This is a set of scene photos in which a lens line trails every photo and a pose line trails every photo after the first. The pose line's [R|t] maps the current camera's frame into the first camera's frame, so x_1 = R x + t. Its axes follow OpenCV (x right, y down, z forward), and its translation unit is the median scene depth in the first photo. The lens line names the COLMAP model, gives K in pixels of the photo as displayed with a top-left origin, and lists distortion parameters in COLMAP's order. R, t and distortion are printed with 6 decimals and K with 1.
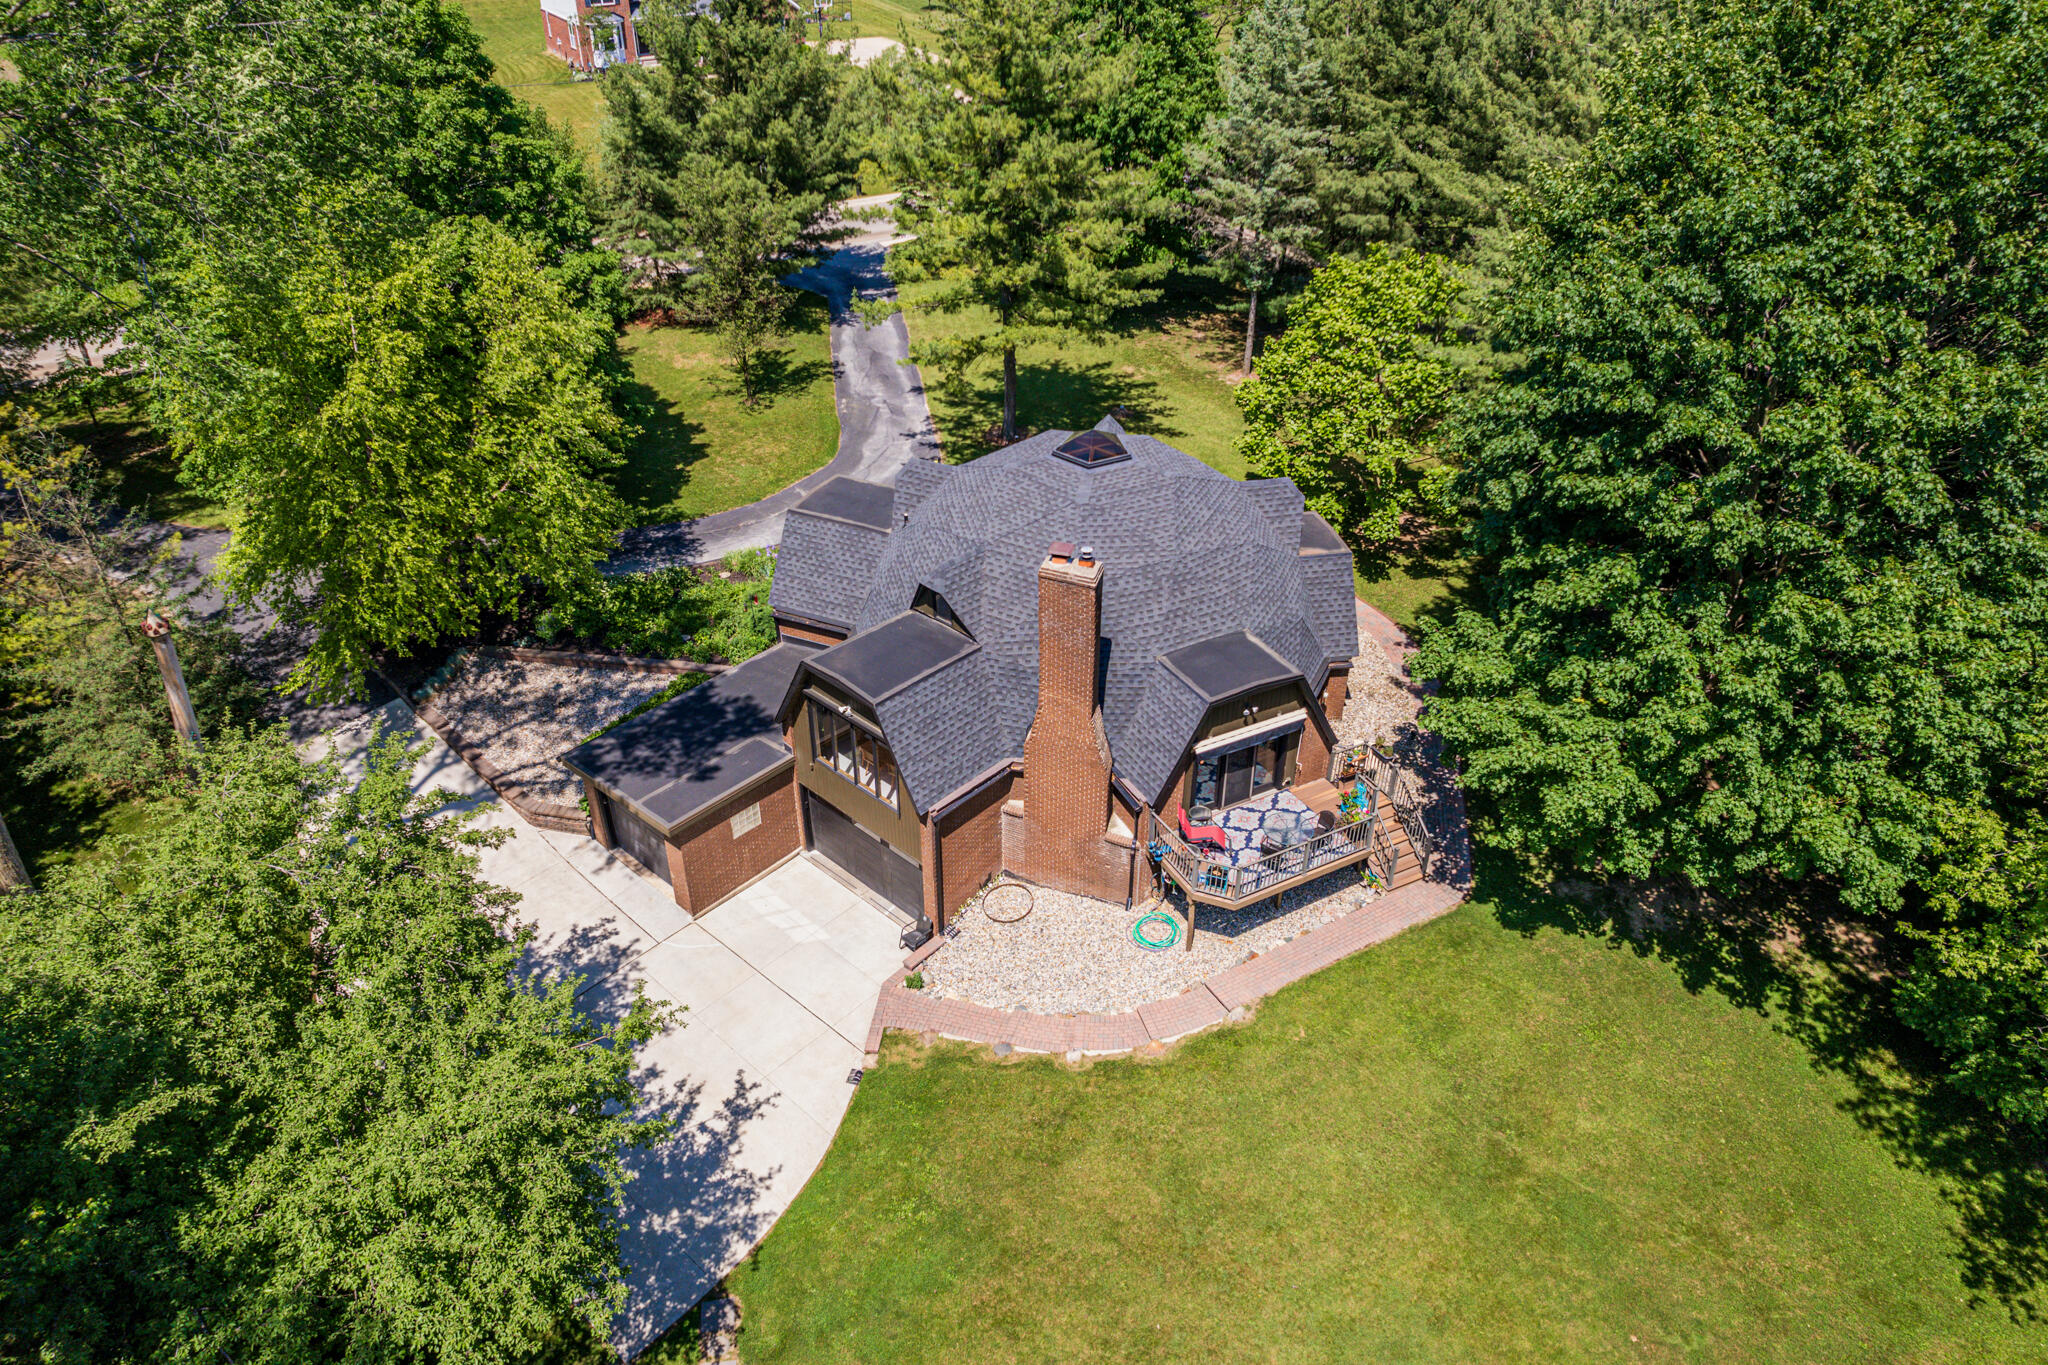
lens RADIAL K [[1375.9, 0, 1008.7], [0, 1375.9, 674.1], [0, 0, 1]] dist [-0.017962, 0.015735]
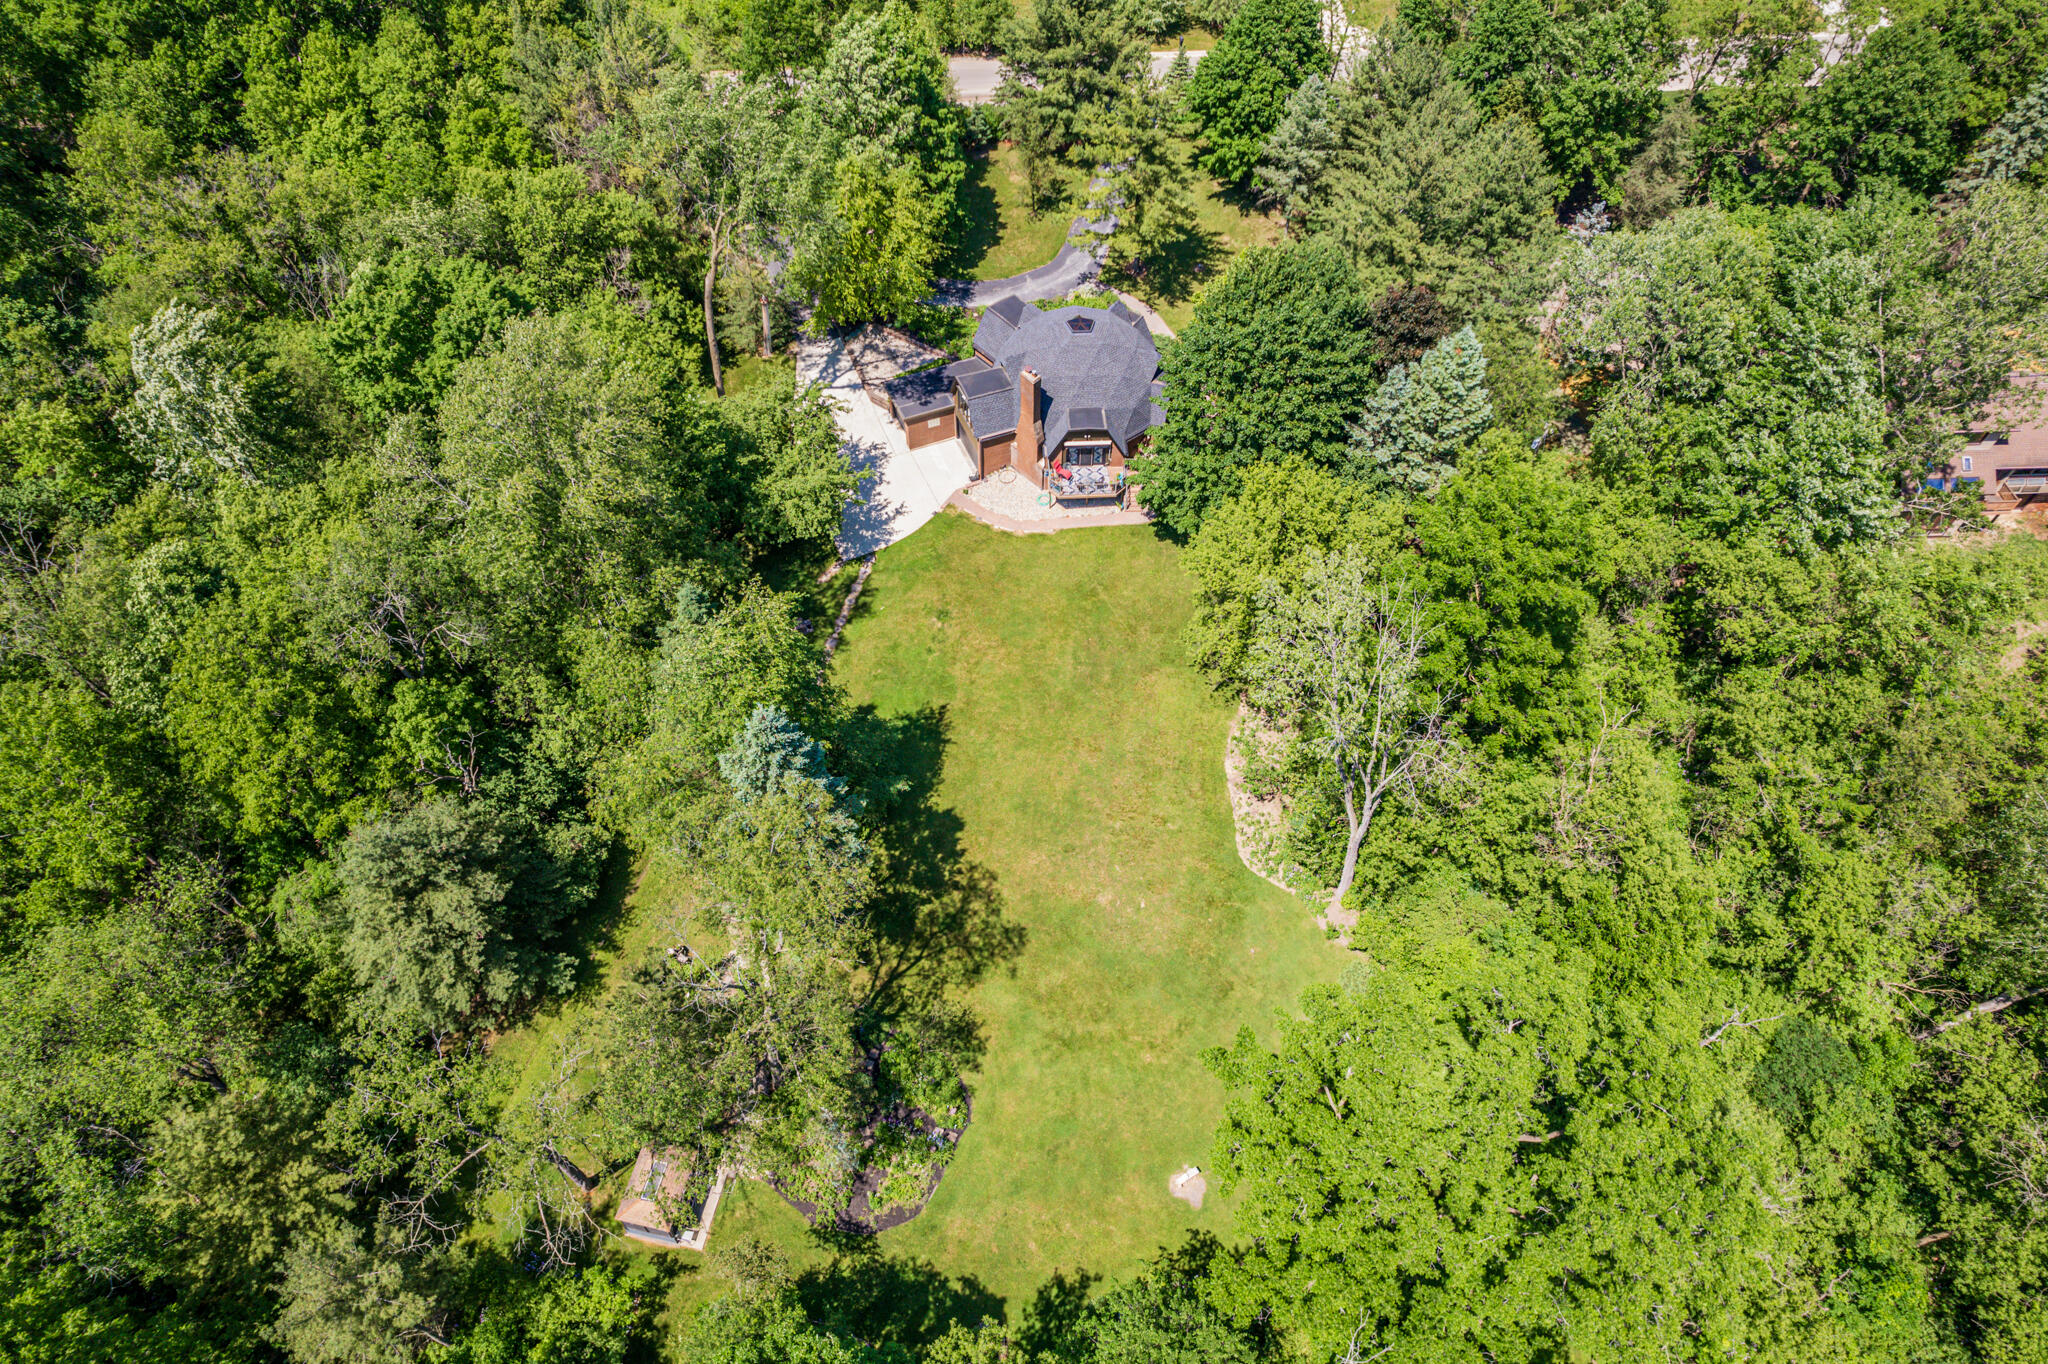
lens RADIAL K [[1380.6, 0, 1030.2], [0, 1380.6, 687.5], [0, 0, 1]] dist [-0.005240, 0.000036]
pose [[0.906576, 0.330968, -0.261877, 0.994219], [-0.229327, 0.907212, 0.352669, -0.486496], [0.354300, -0.259665, 0.898357, -1.780400]]
